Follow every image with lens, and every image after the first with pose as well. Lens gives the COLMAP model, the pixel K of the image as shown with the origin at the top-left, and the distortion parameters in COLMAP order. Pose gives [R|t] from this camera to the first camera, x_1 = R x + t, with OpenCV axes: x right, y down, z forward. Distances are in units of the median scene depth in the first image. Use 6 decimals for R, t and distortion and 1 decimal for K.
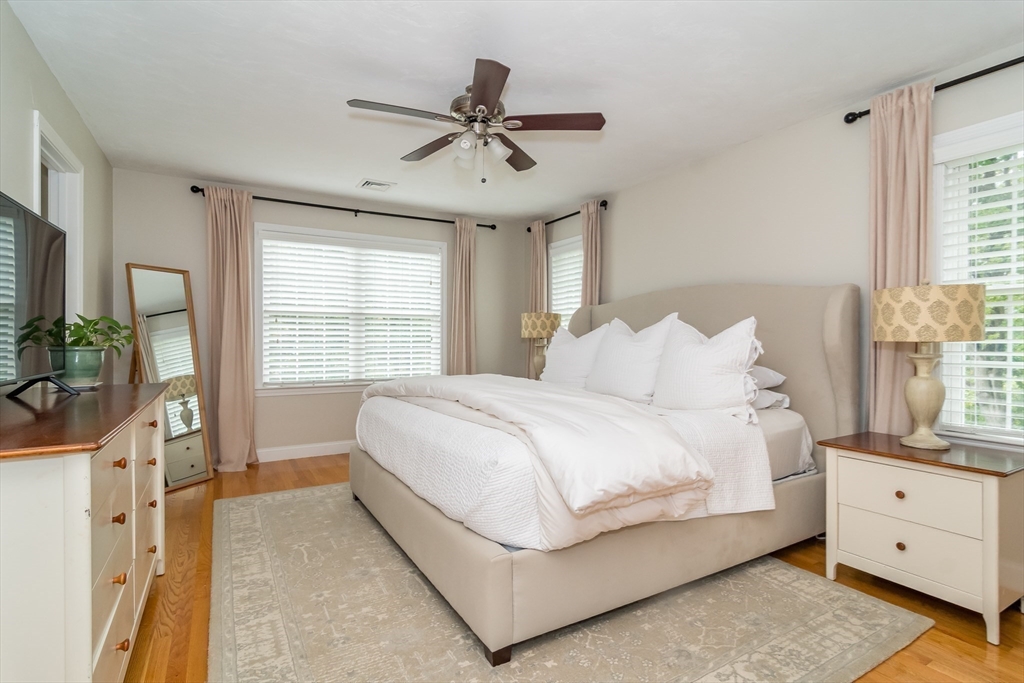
lens RADIAL K [[492.2, 0, 517.2], [0, 492.2, 341.2], [0, 0, 1]] dist [-0.000887, 0.000054]
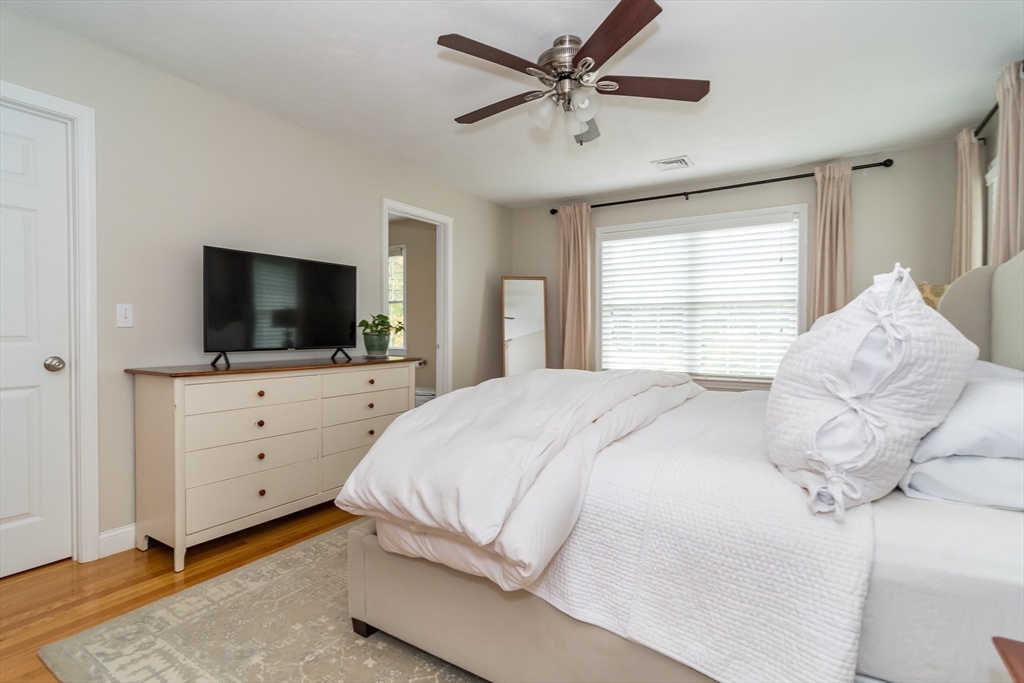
lens RADIAL K [[492.2, 0, 517.2], [0, 492.2, 341.2], [0, 0, 1]] dist [-0.000887, 0.000054]
pose [[0.467091, 0.018485, -0.884016, 0.383253], [-0.006215, 0.999825, 0.017622, 0.002030], [0.884188, -0.002737, 0.467124, 0.295554]]
